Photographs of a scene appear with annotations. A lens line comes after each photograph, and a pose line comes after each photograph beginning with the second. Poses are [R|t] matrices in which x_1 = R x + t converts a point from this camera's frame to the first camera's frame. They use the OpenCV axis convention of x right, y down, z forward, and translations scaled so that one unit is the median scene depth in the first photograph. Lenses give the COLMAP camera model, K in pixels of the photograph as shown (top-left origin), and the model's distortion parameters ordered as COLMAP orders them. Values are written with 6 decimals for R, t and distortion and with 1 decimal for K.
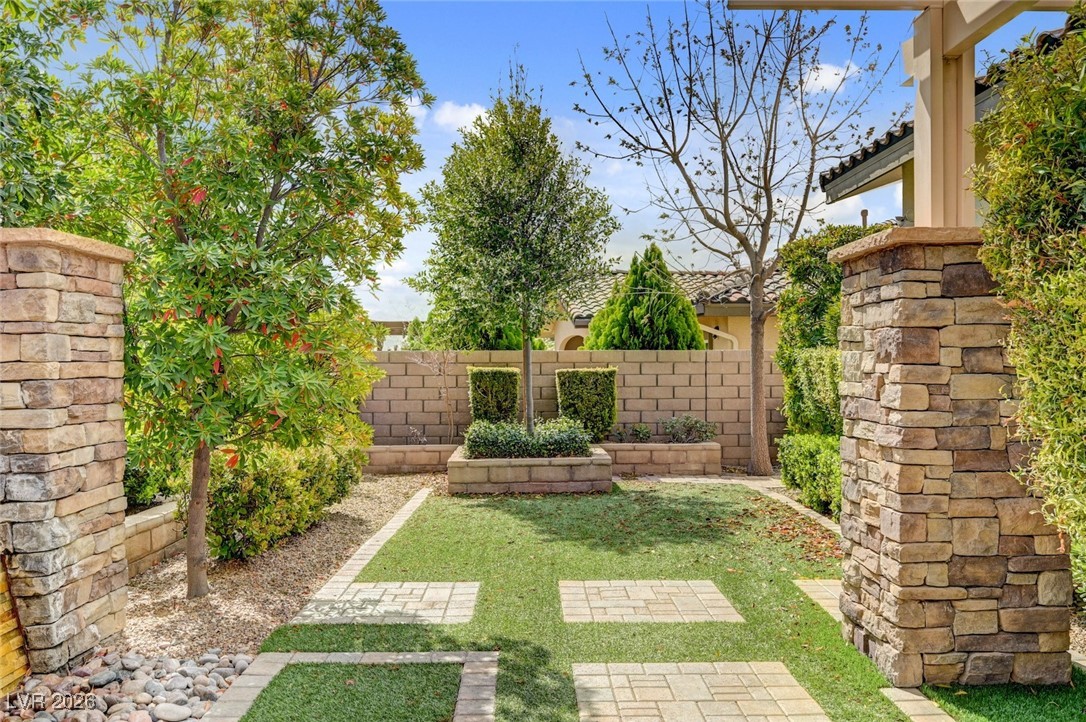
lens RADIAL K [[934.4, 0, 543.0], [0, 934.4, 361.0], [0, 0, 1]] dist [-0.002858, -0.005521]
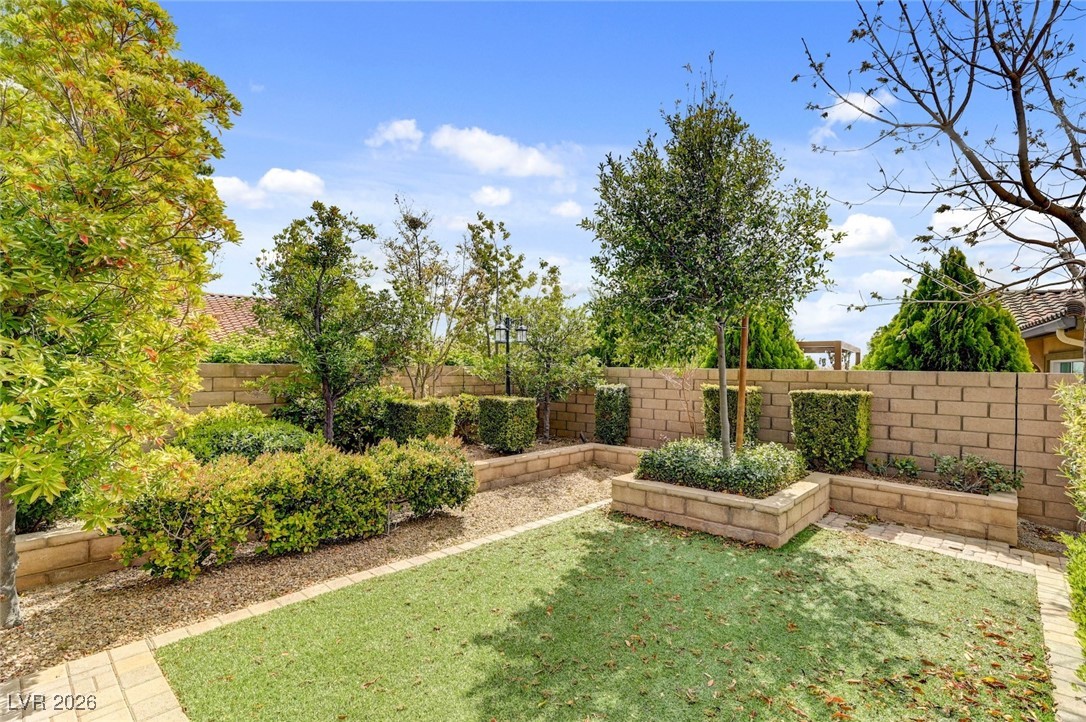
lens RADIAL K [[508.7, 0, 543.7], [0, 508.7, 366.9], [0, 0, 1]] dist [-0.002058, -0.000200]
pose [[0.732601, 0.013796, -0.680519, 0.210582], [-0.013772, 0.999890, 0.005445, -0.016073], [0.680520, 0.005383, 0.732710, 0.513362]]
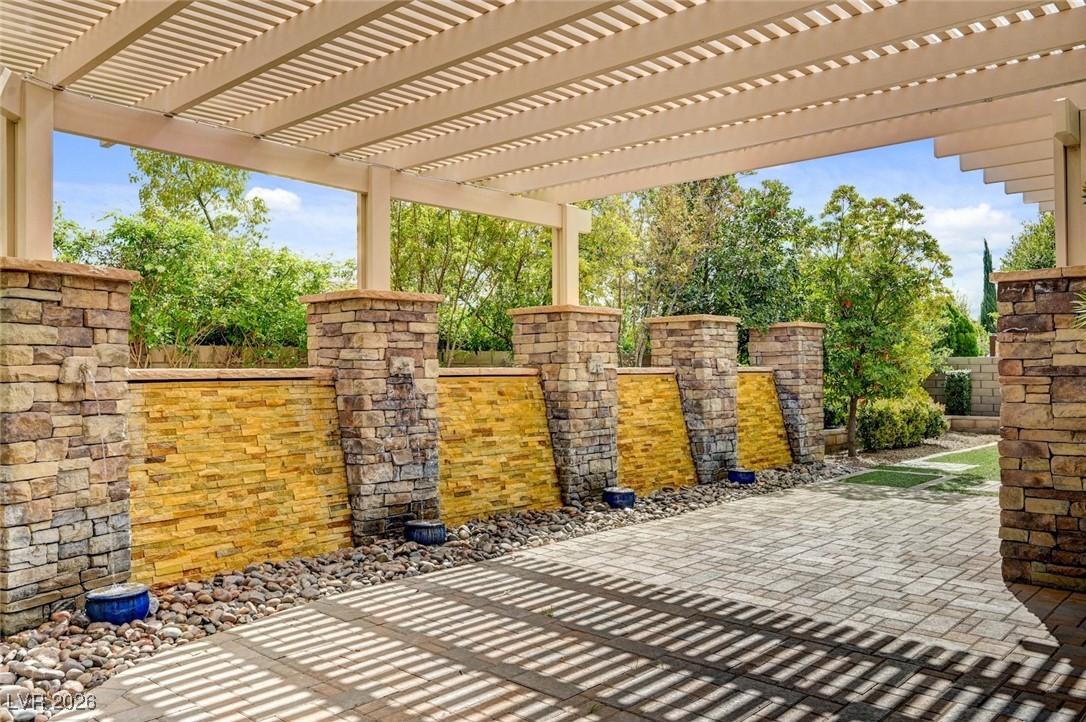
lens RADIAL K [[849.5, 0, 543.0], [0, 849.5, 361.0], [0, 0, 1]] dist [0.000284, -0.002264]
pose [[0.729244, -0.004648, -0.684238, 0.306335], [0.002358, 0.999988, -0.004279, 0.000373], [0.684250, 0.001506, 0.729246, -0.643804]]
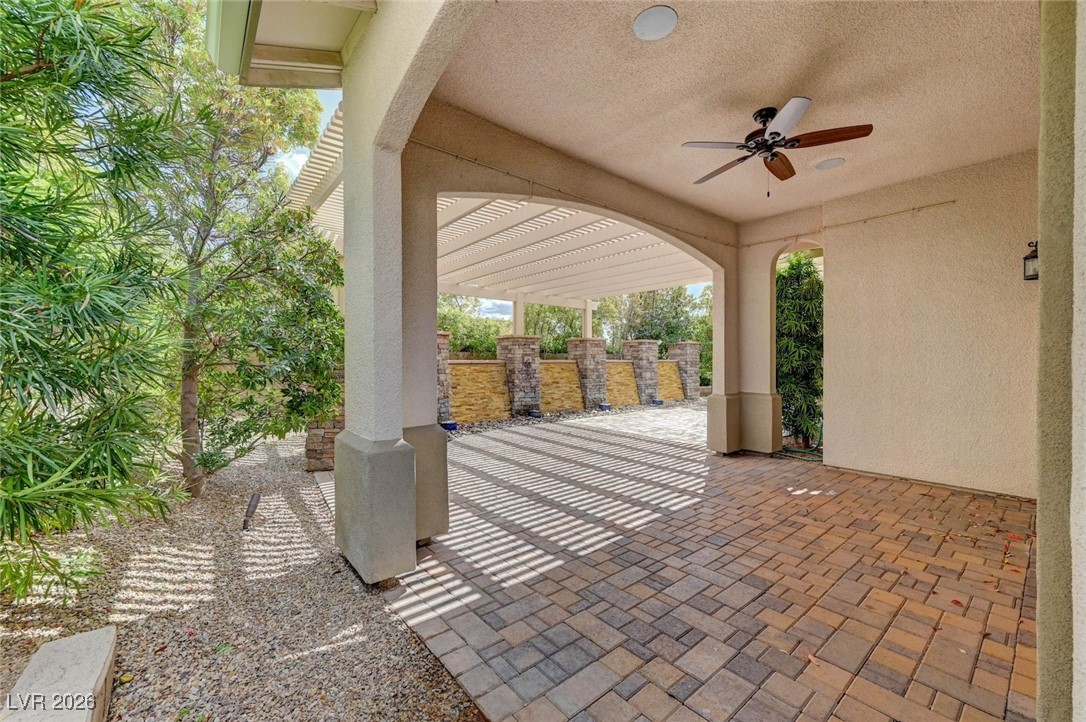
lens RADIAL K [[433.2, 0, 541.5], [0, 433.2, 364.7], [0, 0, 1]] dist [-0.000500, -0.000230]
pose [[0.628308, 0.012792, -0.777860, 0.576677], [-0.000306, 0.999869, 0.016196, -0.003092], [0.777965, -0.009938, 0.628229, -0.843528]]
